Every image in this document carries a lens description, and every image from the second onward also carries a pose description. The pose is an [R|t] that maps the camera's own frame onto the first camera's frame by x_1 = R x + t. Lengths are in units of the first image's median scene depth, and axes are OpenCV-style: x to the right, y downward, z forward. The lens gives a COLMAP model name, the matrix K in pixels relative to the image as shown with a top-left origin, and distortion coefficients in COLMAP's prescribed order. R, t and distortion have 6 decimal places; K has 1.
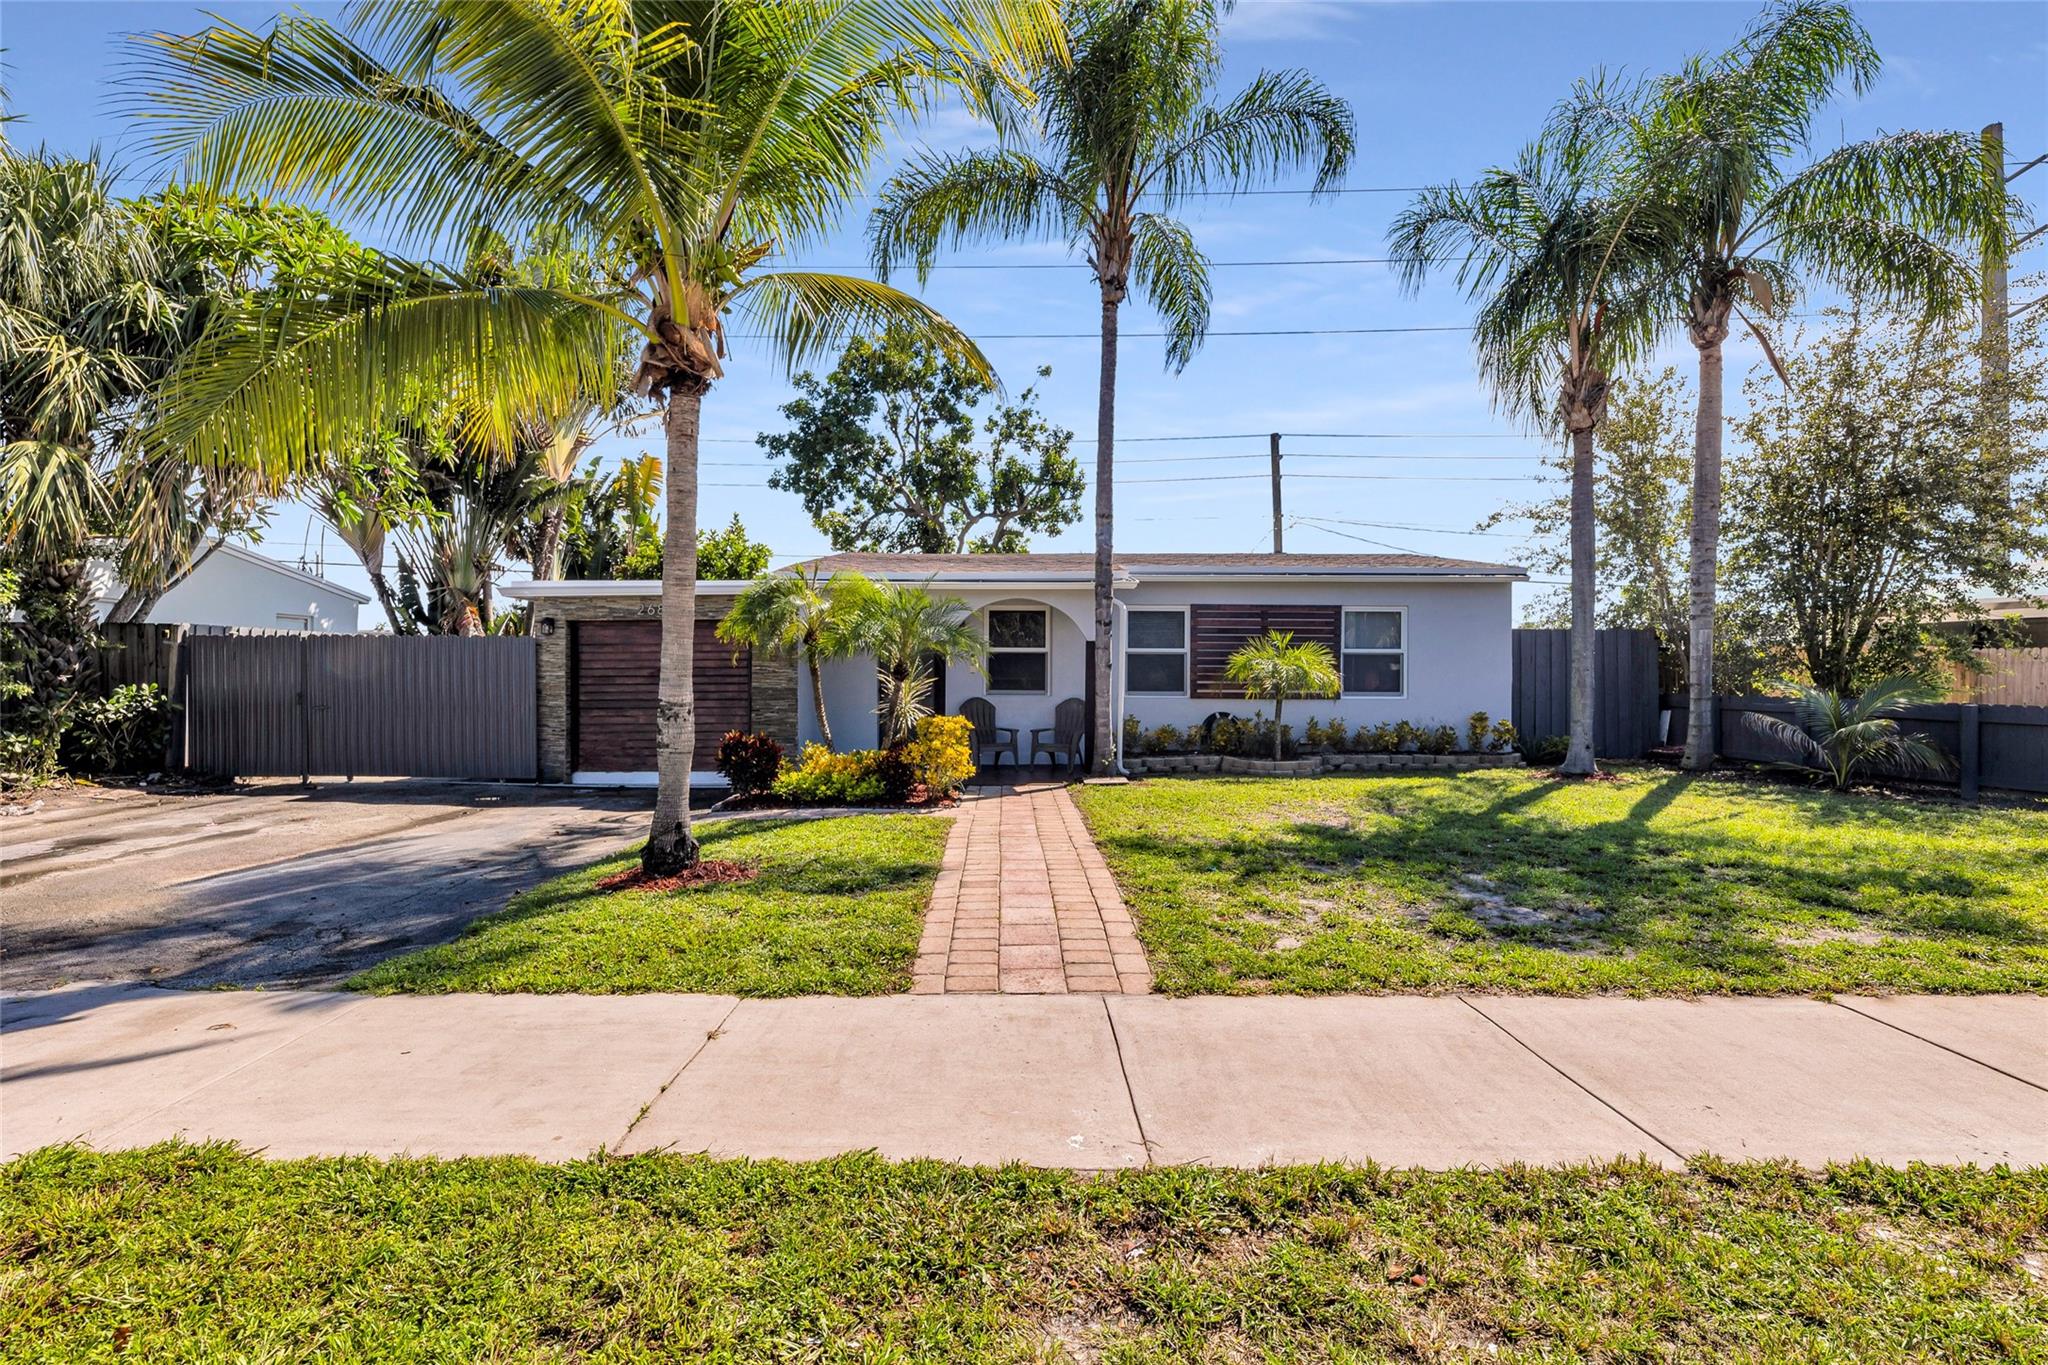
lens RADIAL K [[988.8, 0, 1017.7], [0, 988.8, 660.9], [0, 0, 1]] dist [-0.000218, 0.000496]
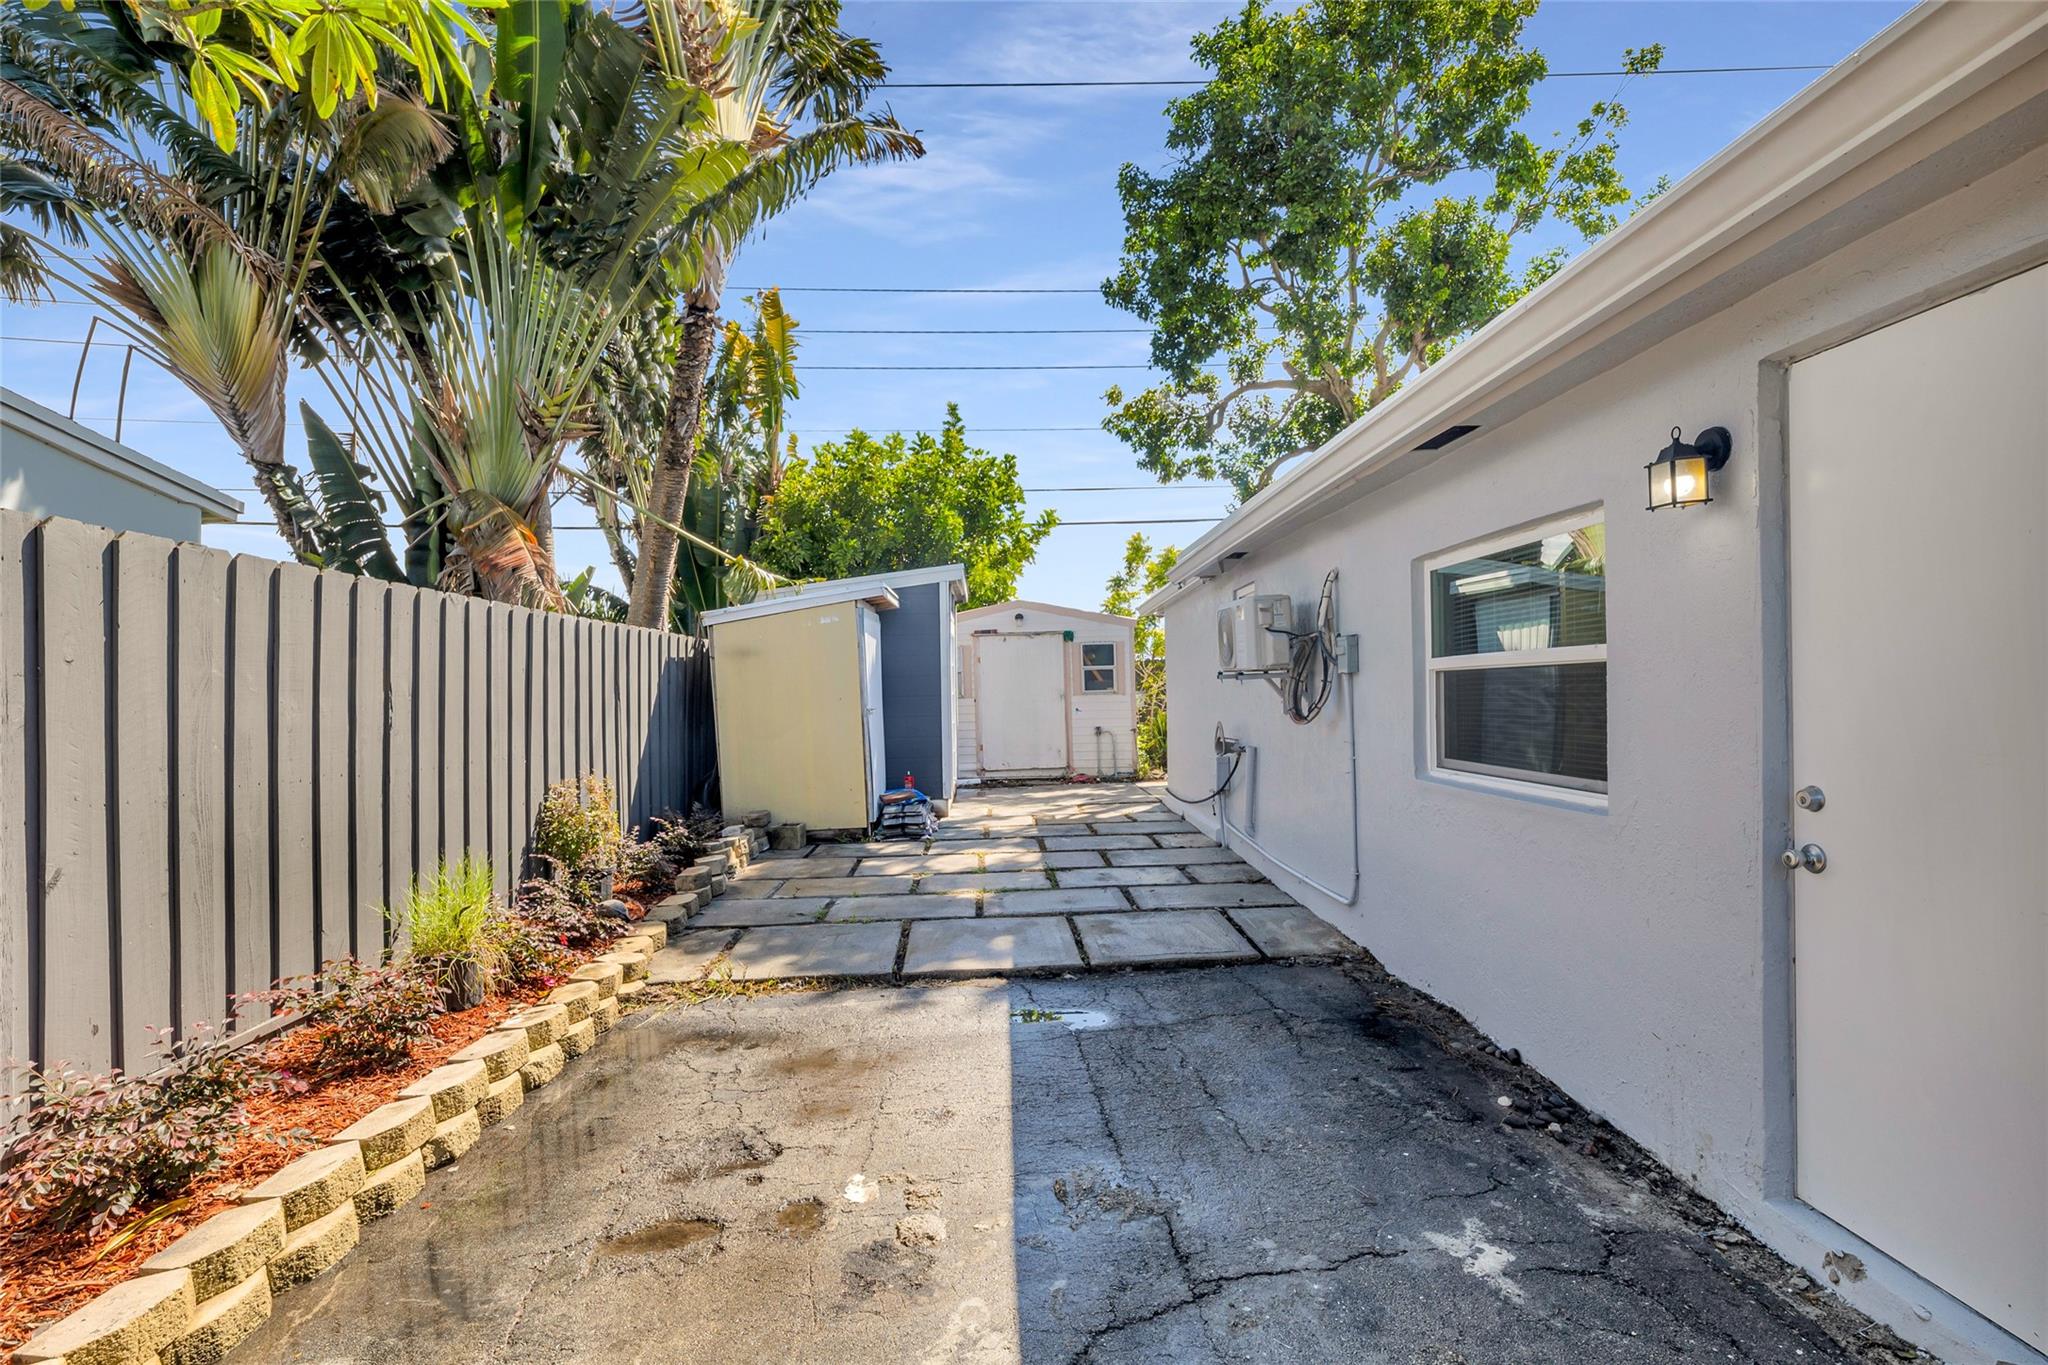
lens RADIAL K [[970.4, 0, 1024.0], [0, 970.4, 682.5], [0, 0, 1]] dist [0.001112, 0.000193]
pose [[0.998973, -0.031045, 0.033007, -0.358641], [0.030817, 0.999498, 0.007412, 0.005313], [-0.033220, -0.006387, 0.999428, 0.594609]]
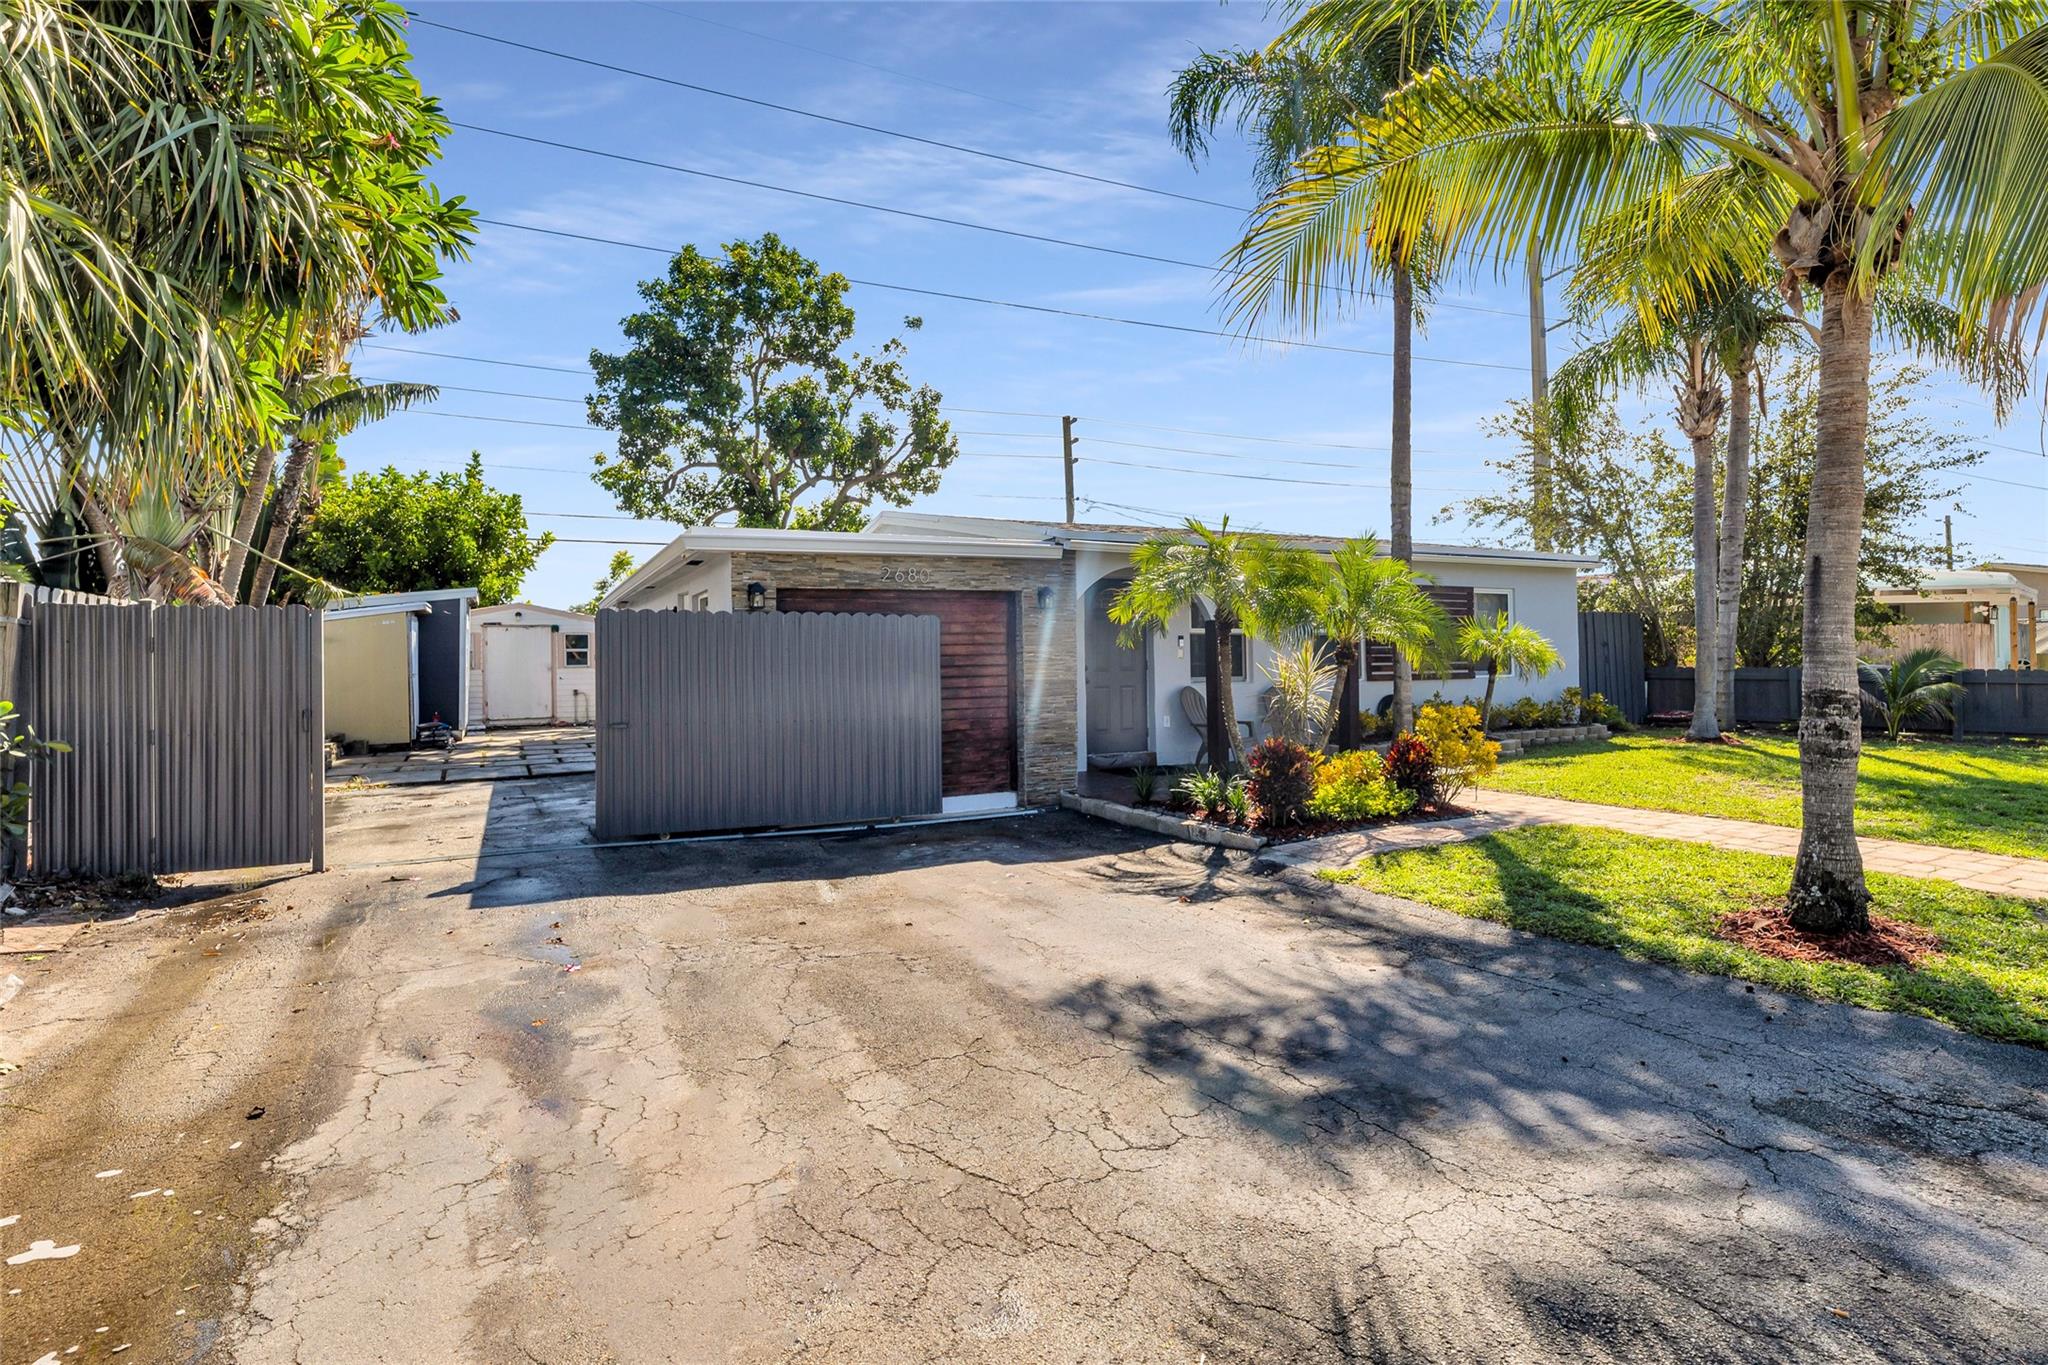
lens RADIAL K [[992.6, 0, 1009.7], [0, 992.6, 641.4], [0, 0, 1]] dist [0.000112, -0.000510]
pose [[0.891548, -0.006533, 0.452879, -0.350953], [0.008235, 0.999964, -0.001787, -0.001181], [-0.452851, 0.005323, 0.891570, 0.183566]]
